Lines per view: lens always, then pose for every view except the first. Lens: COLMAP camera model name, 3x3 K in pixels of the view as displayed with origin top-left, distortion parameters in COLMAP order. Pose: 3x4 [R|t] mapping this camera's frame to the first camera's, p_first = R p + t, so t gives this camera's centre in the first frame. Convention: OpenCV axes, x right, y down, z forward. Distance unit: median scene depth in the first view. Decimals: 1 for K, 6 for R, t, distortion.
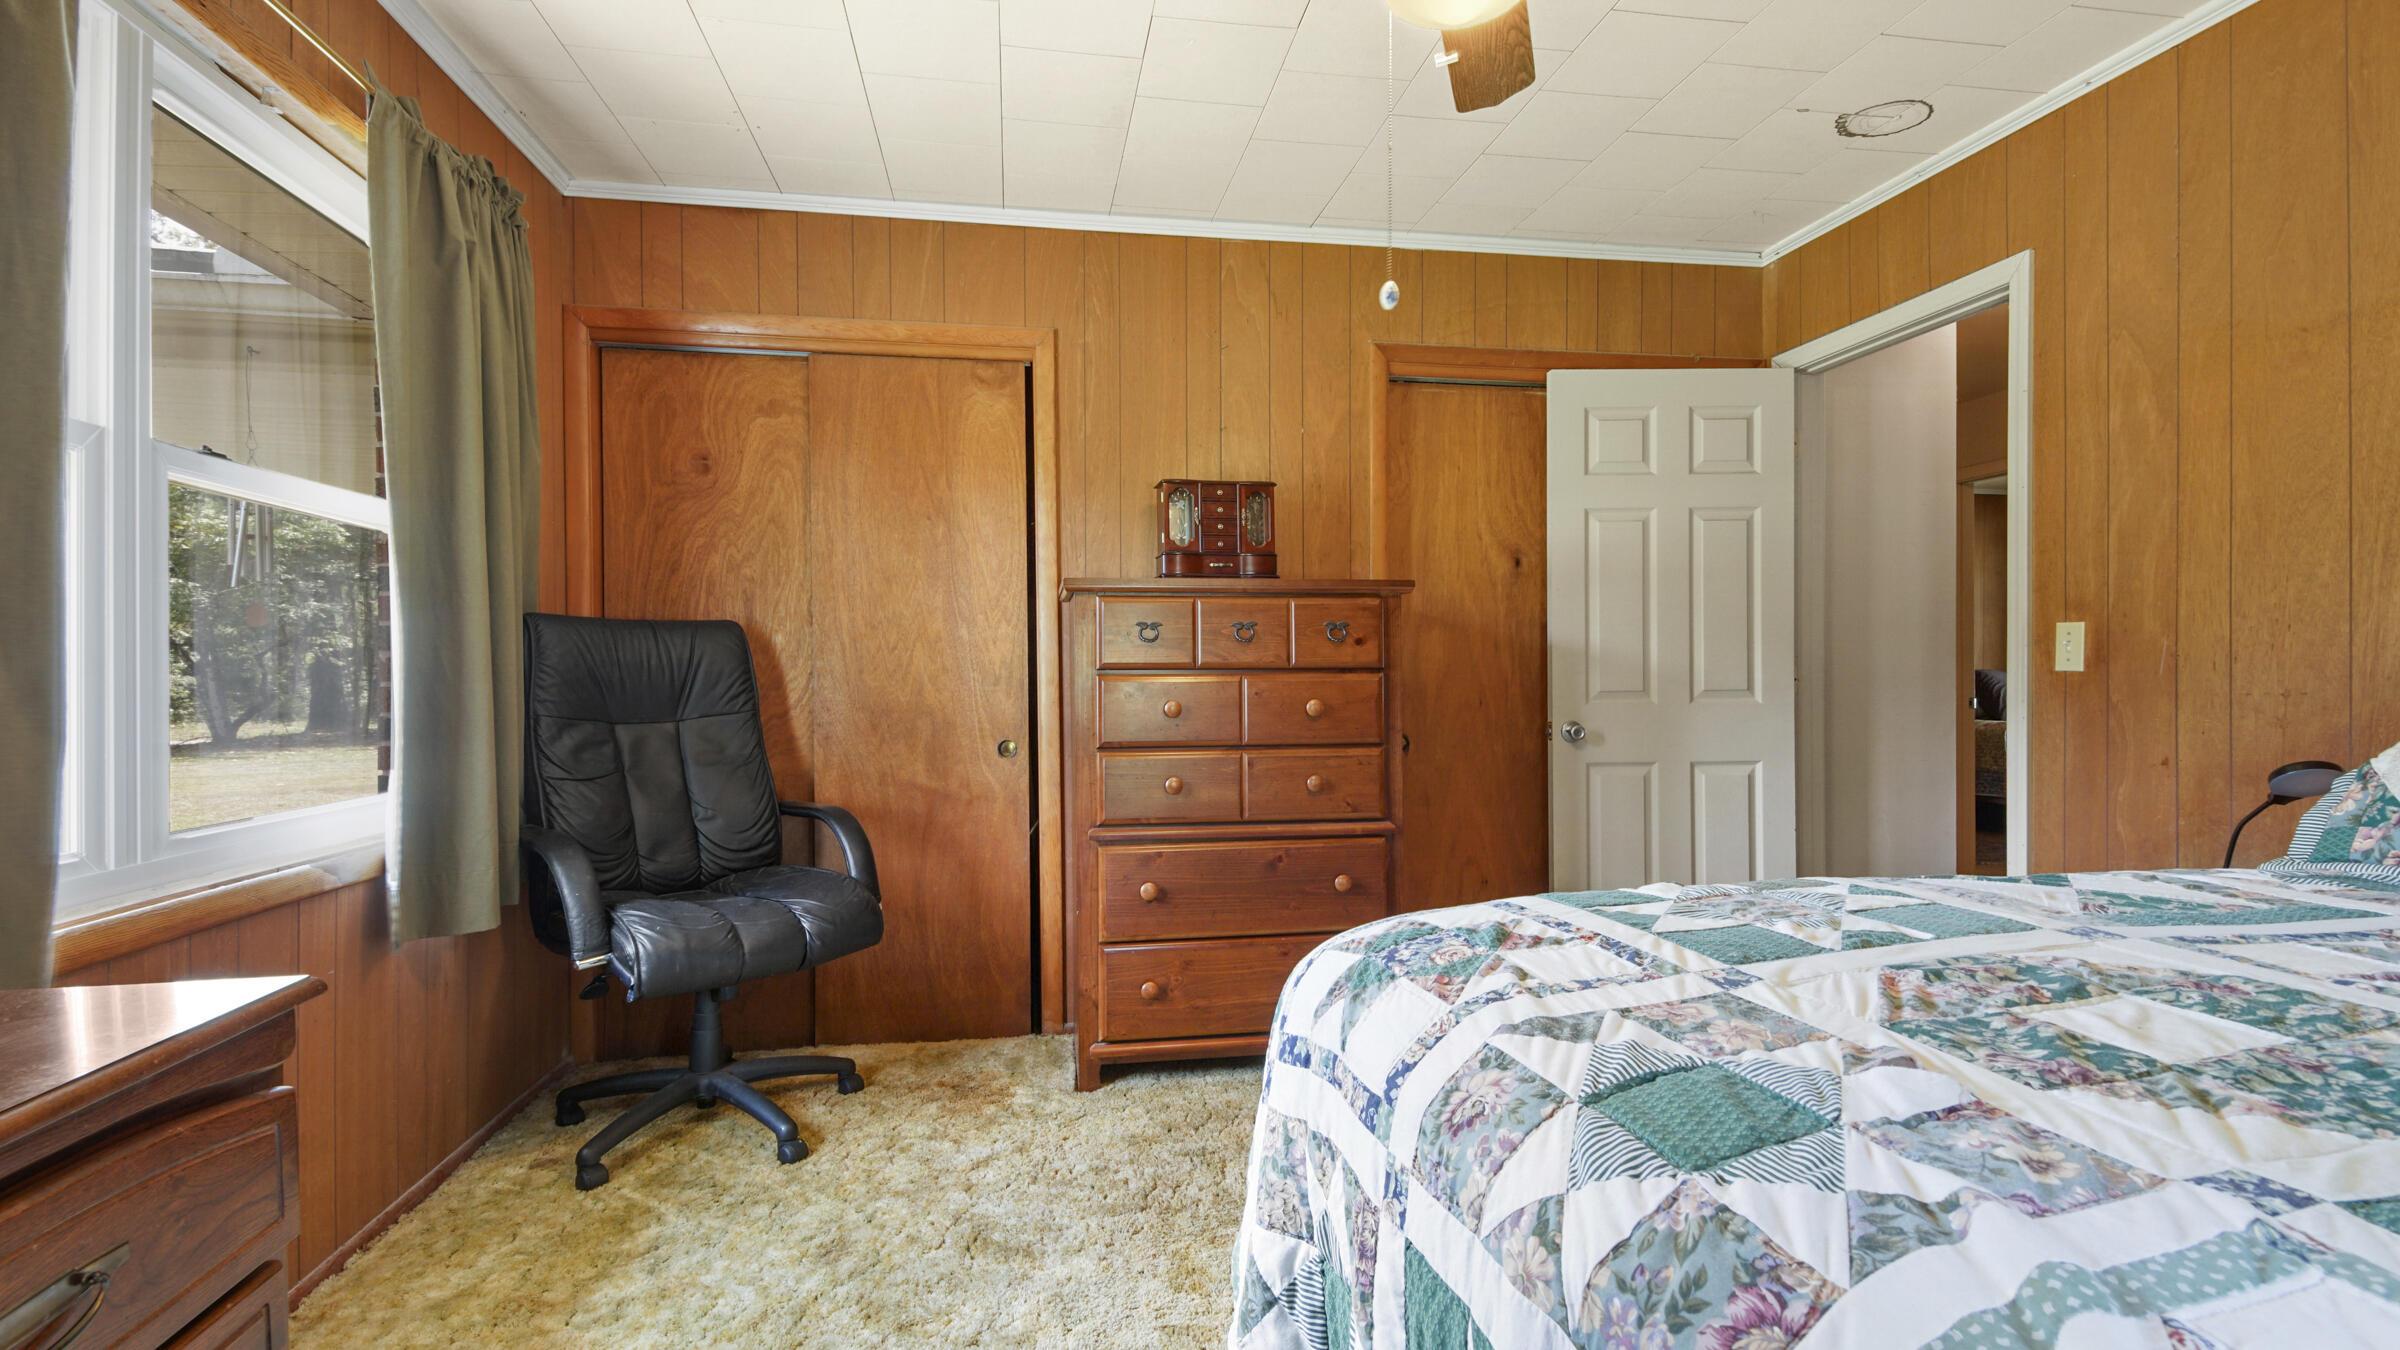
lens RADIAL K [[1098.8, 0, 1195.2], [0, 1098.8, 687.4], [0, 0, 1]] dist [0.019399, -0.000054]
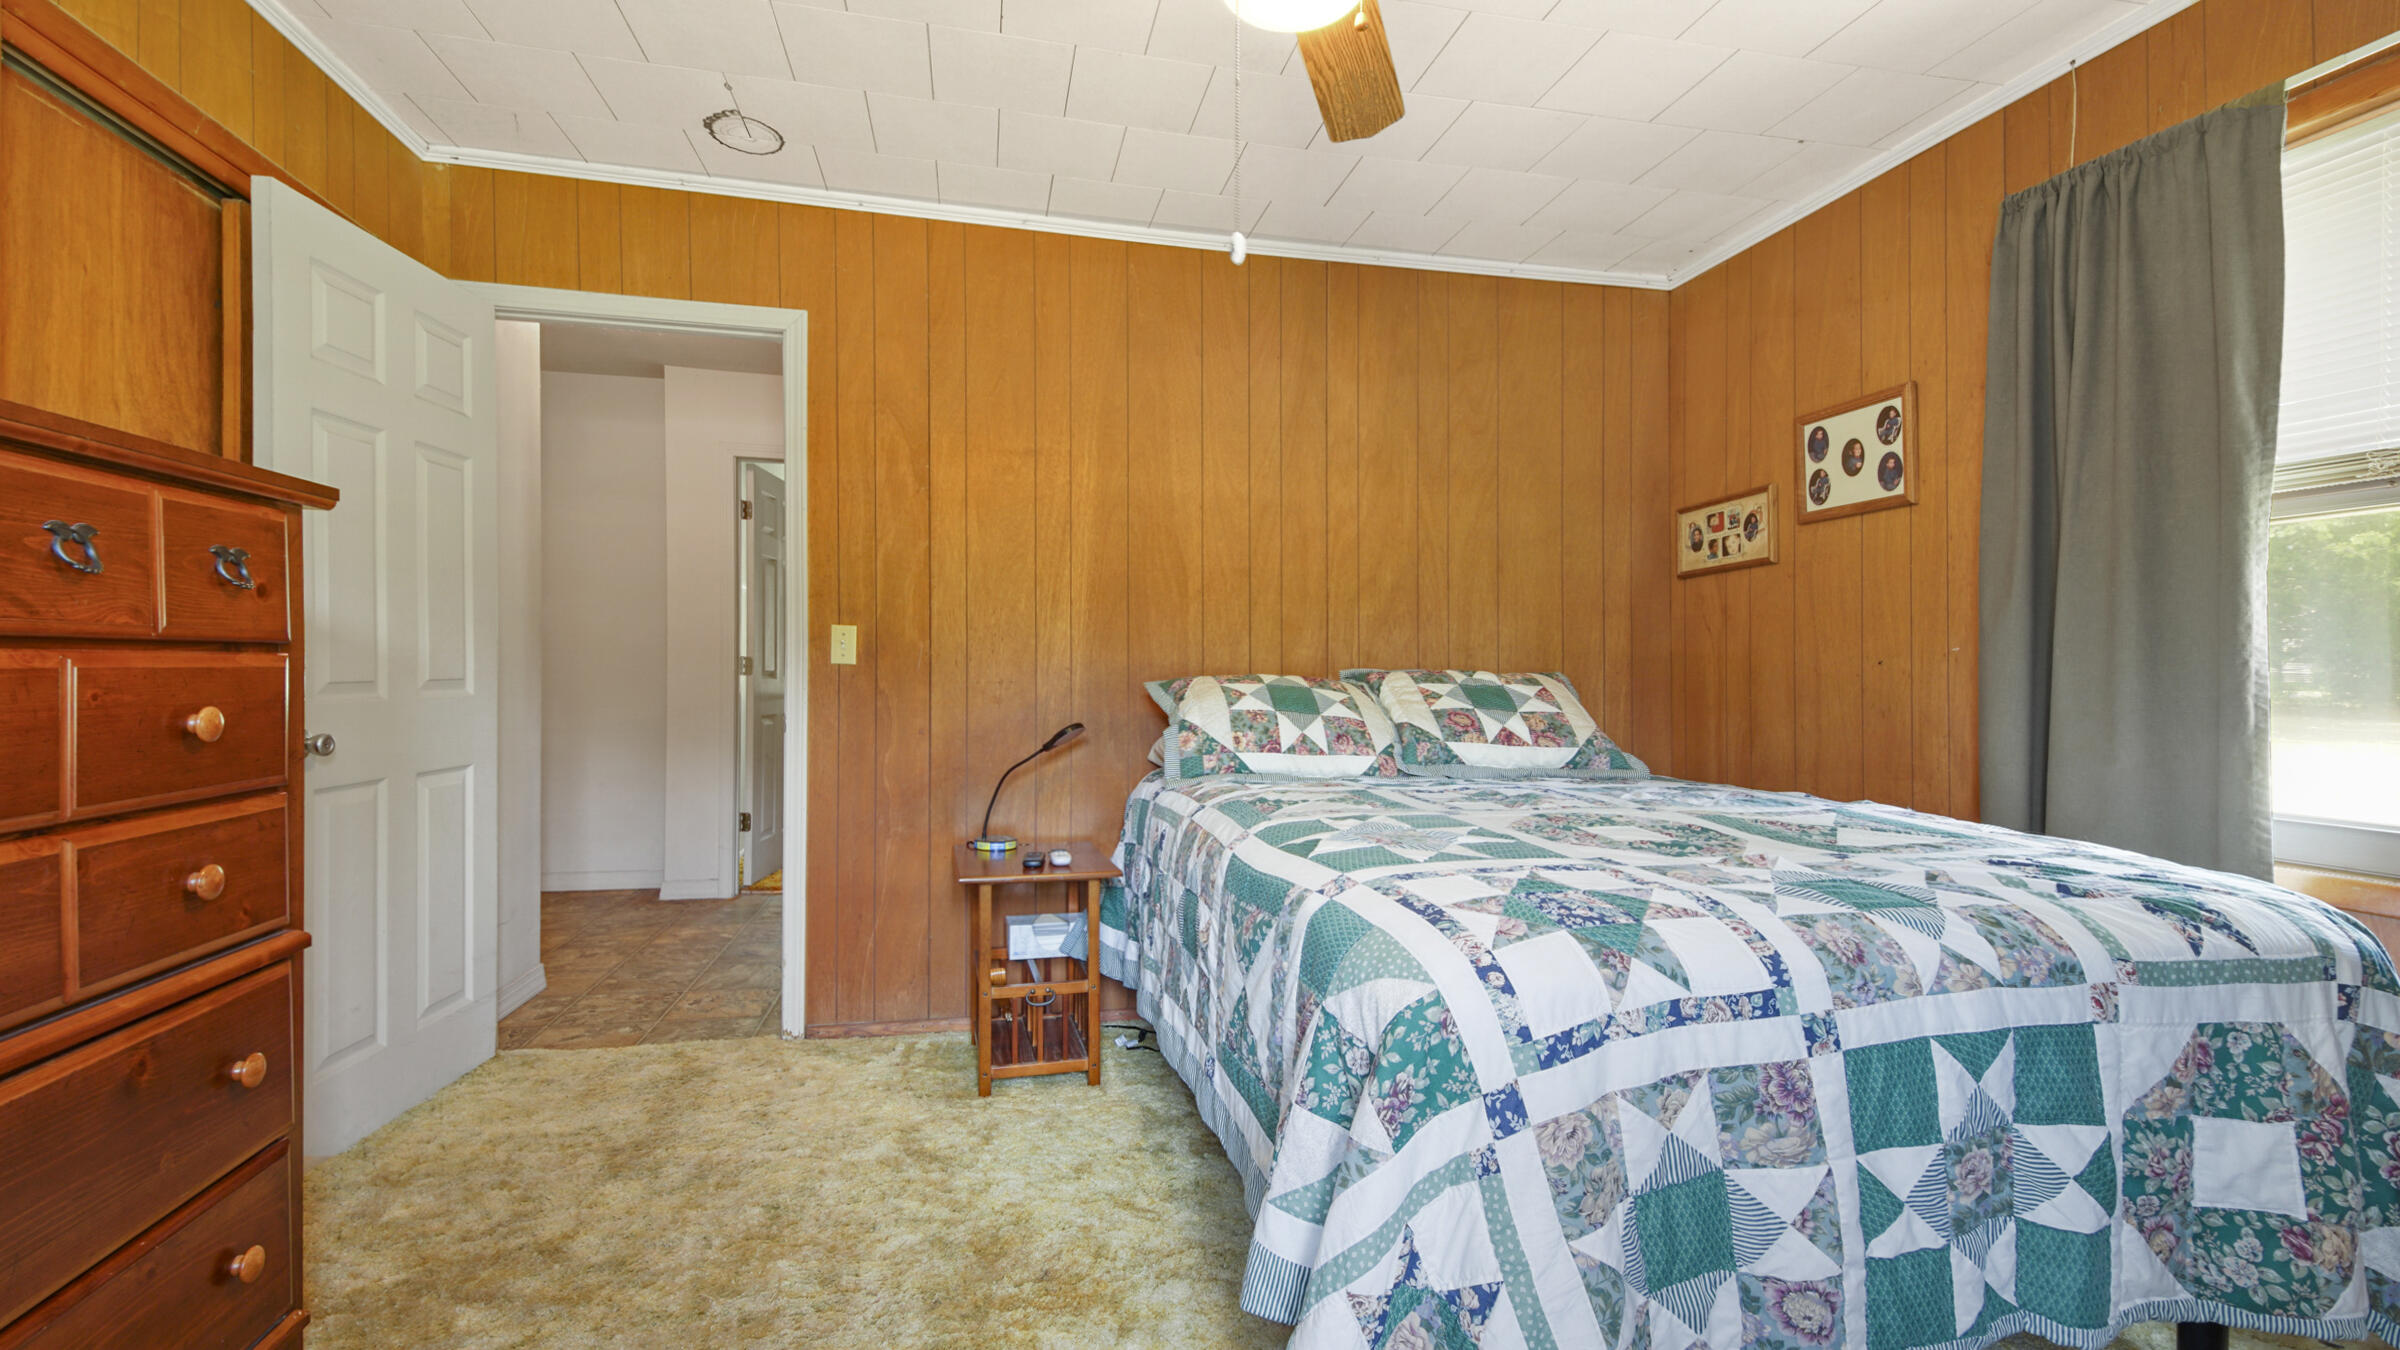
lens RADIAL K [[1038.2, 0, 1200.0], [0, 1038.2, 675.0], [0, 0, 1]] dist [0.008910, -0.000088]
pose [[-0.041464, -0.000495, 0.999140, -0.401295], [-0.005290, 0.999986, 0.000276, -0.004981], [-0.999126, -0.005274, -0.041466, 0.648142]]
